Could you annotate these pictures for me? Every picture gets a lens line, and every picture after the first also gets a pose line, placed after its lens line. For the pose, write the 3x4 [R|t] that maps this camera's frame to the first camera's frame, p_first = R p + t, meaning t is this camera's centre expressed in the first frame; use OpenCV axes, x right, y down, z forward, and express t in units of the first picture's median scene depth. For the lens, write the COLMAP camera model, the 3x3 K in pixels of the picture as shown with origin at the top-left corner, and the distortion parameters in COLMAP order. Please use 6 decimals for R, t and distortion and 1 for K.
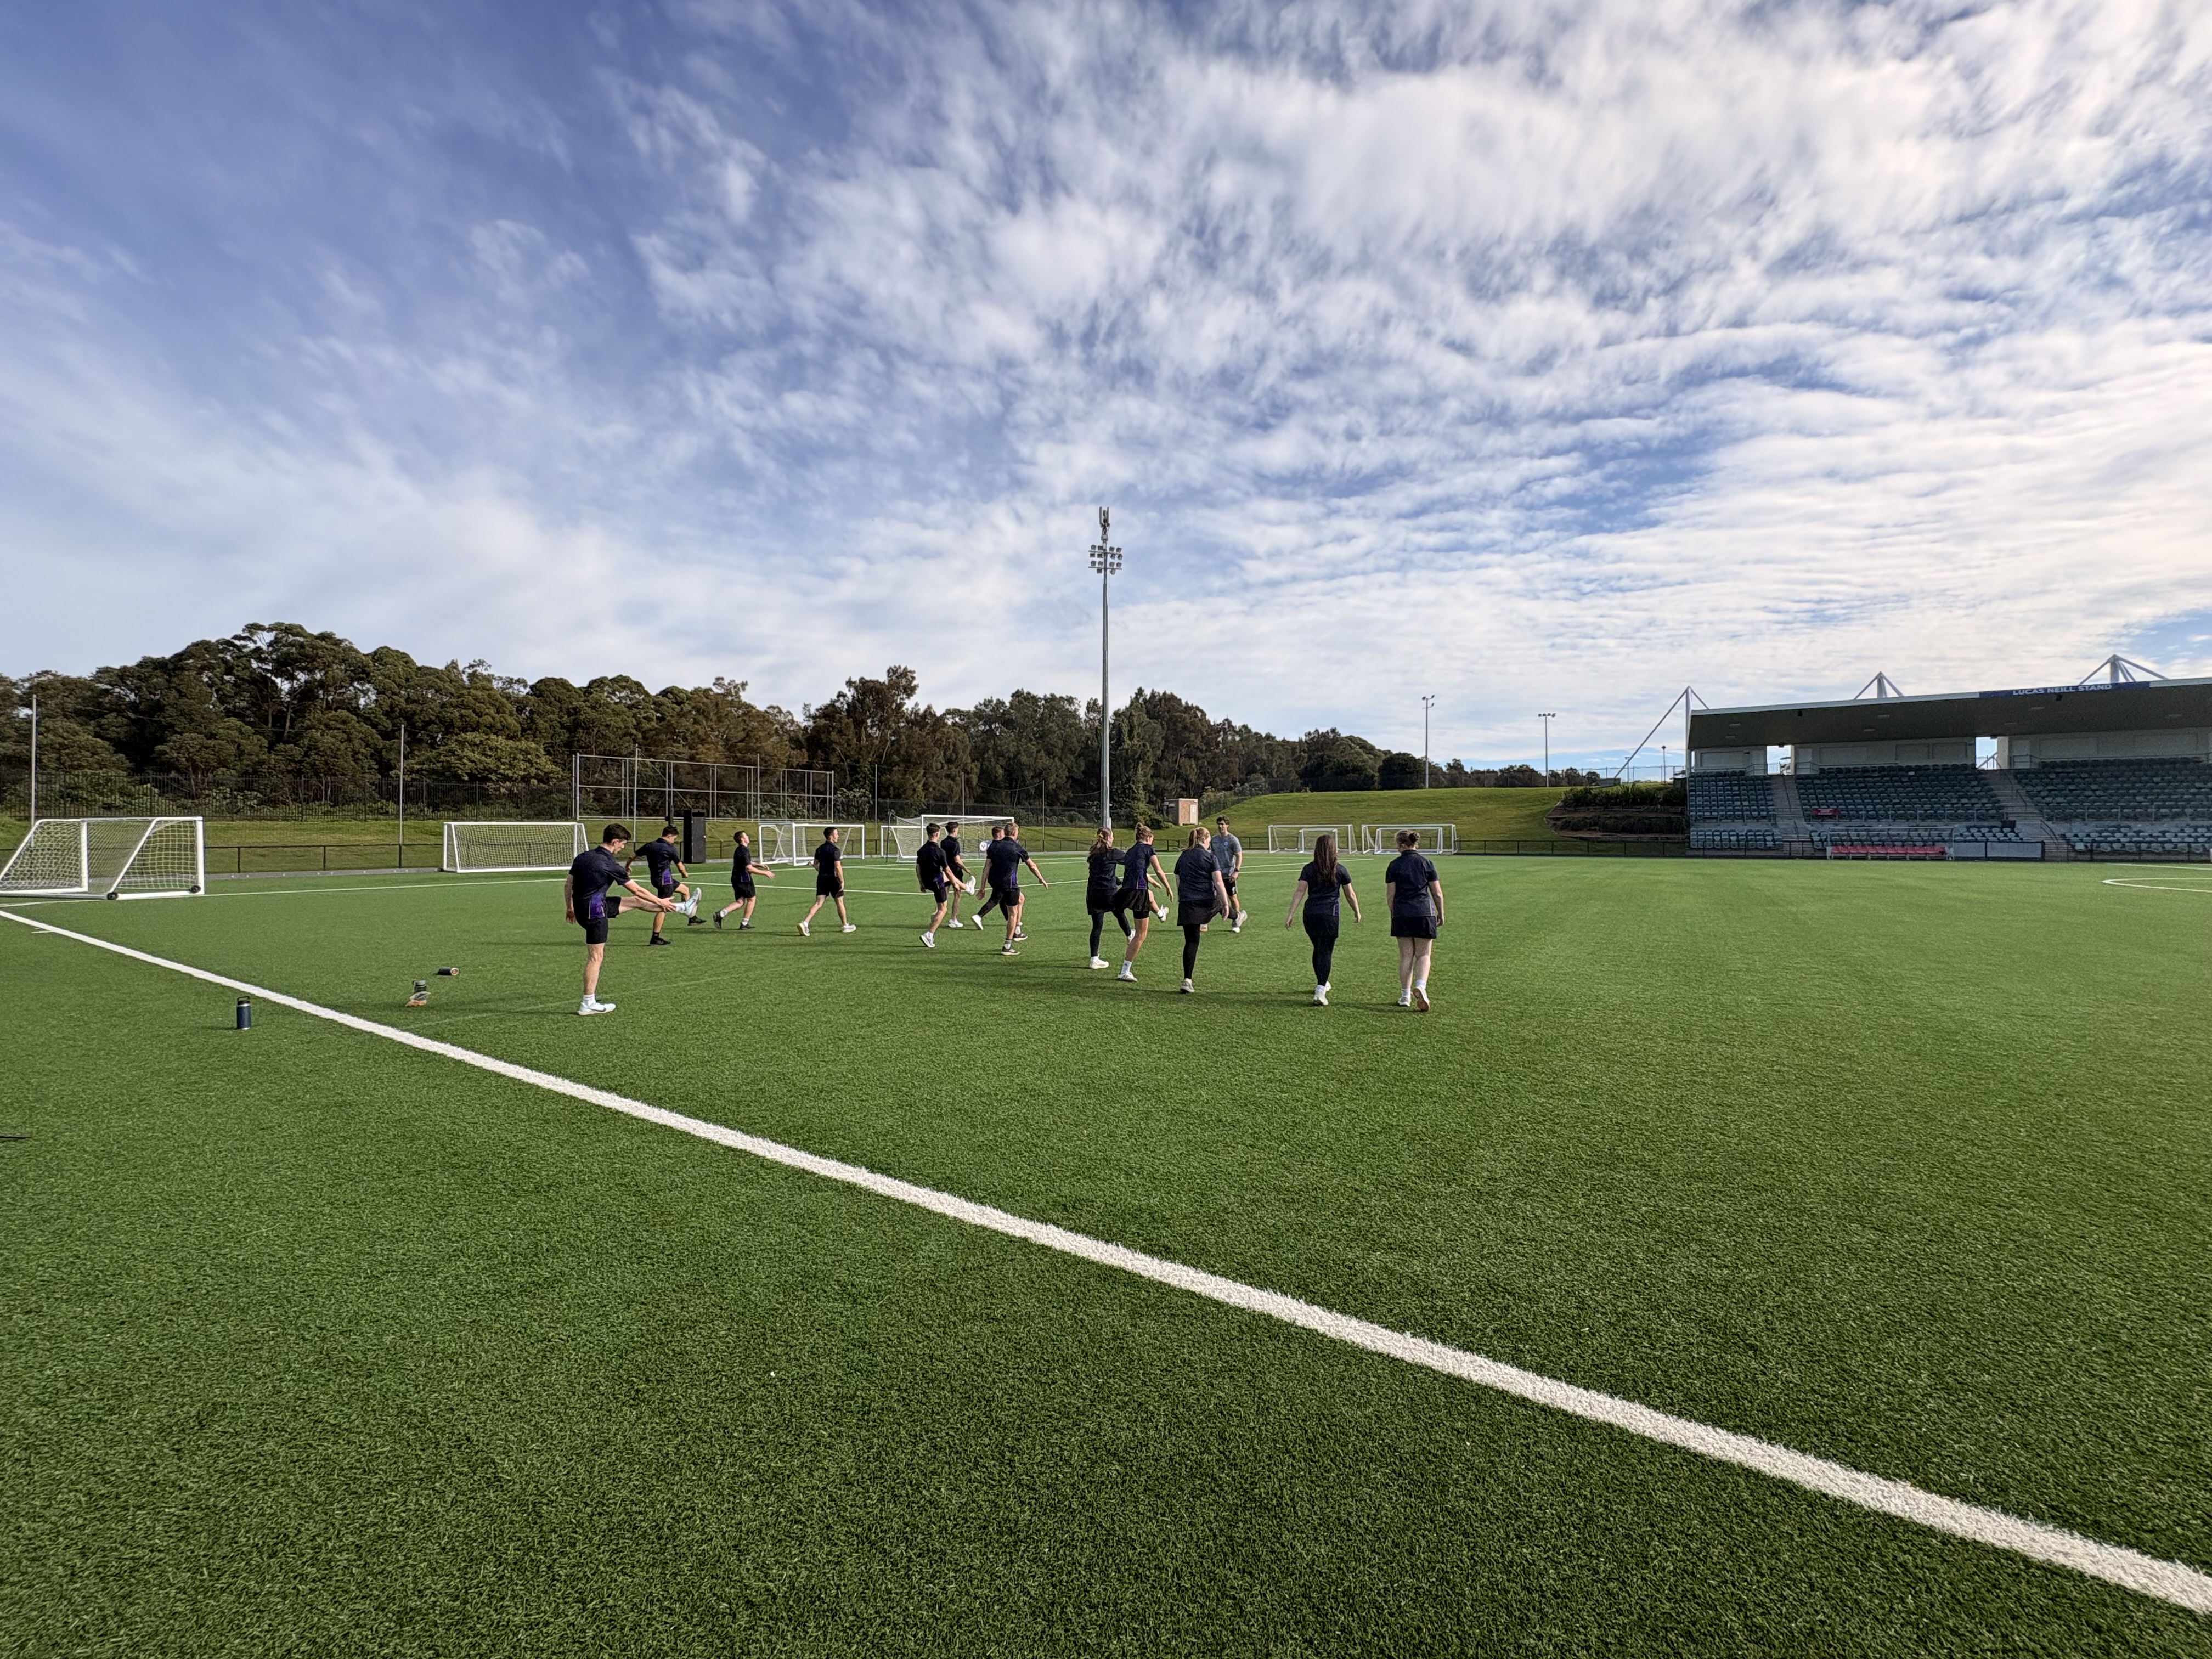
lens RADIAL K [[888.9, 0, 1104.3], [0, 888.9, 825.1], [0, 0, 1]] dist [0.000871, 0.000055]
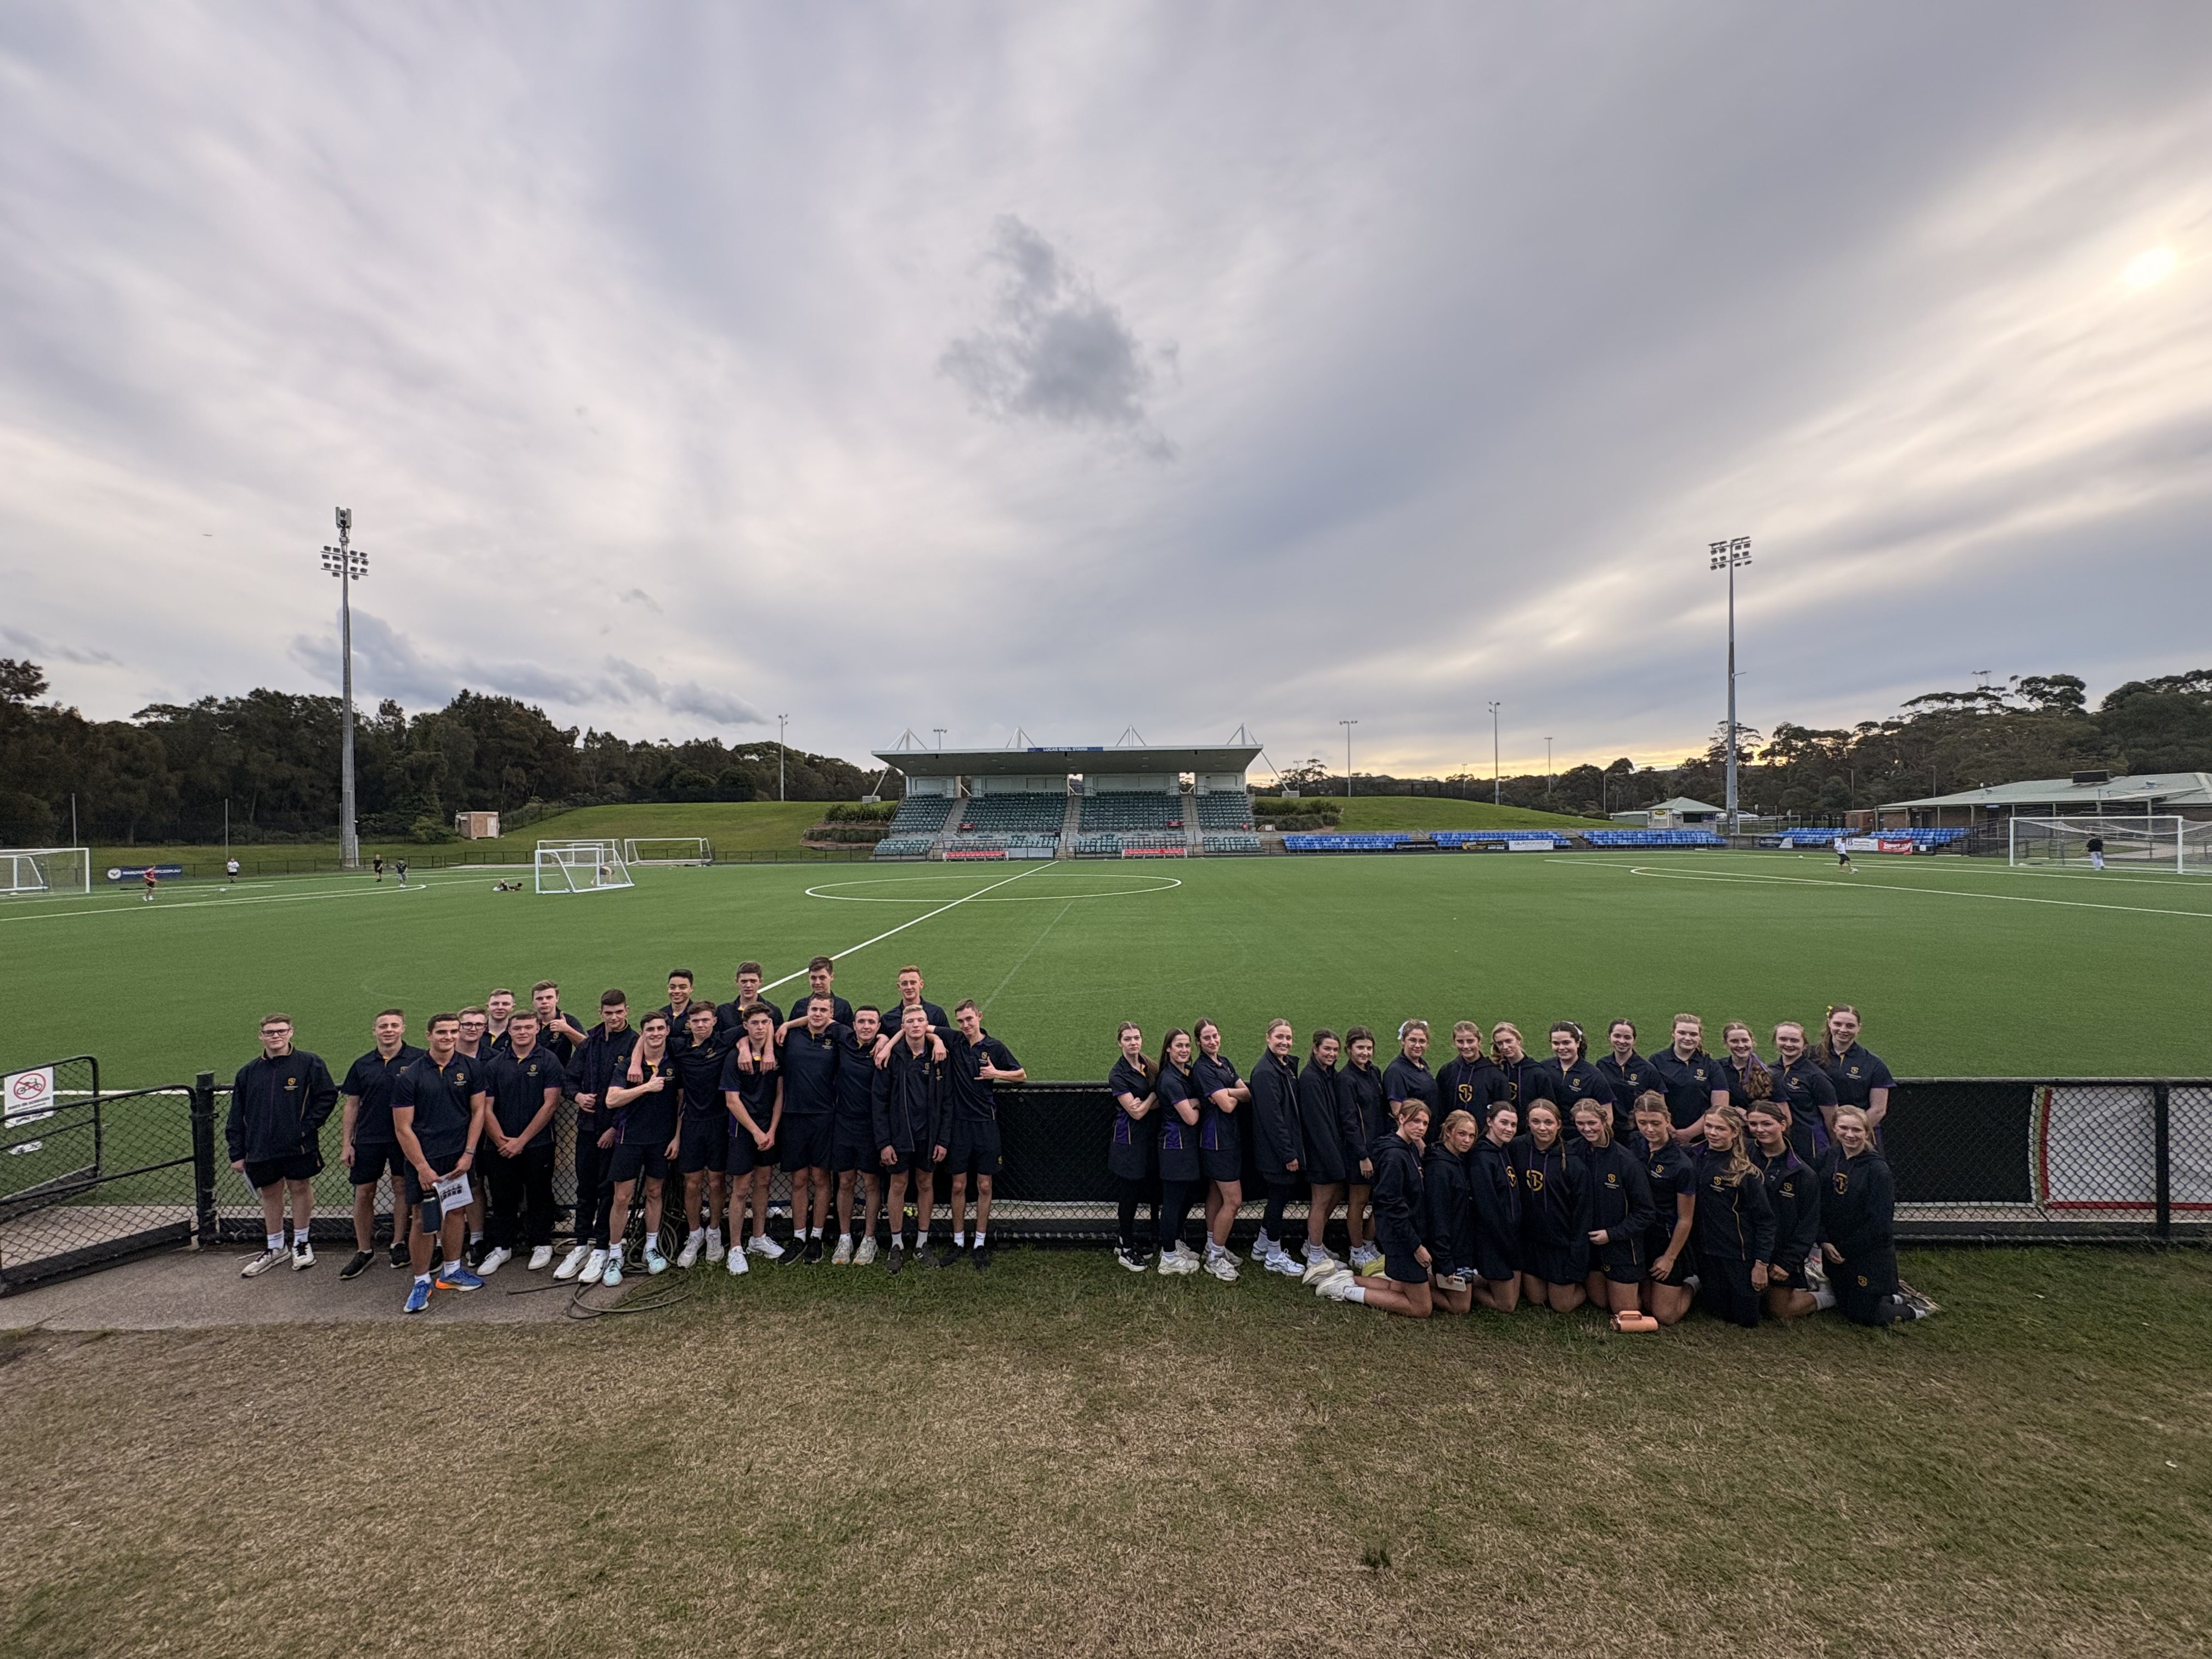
lens RADIAL K [[888.9, 0, 1107.8], [0, 888.9, 833.1], [0, 0, 1]] dist [0.000871, 0.000055]
pose [[0.854859, -0.015782, 0.518620, 0.199647], [0.009077, 0.999839, 0.015464, -0.017253], [-0.518781, -0.008512, 0.854865, -0.236975]]
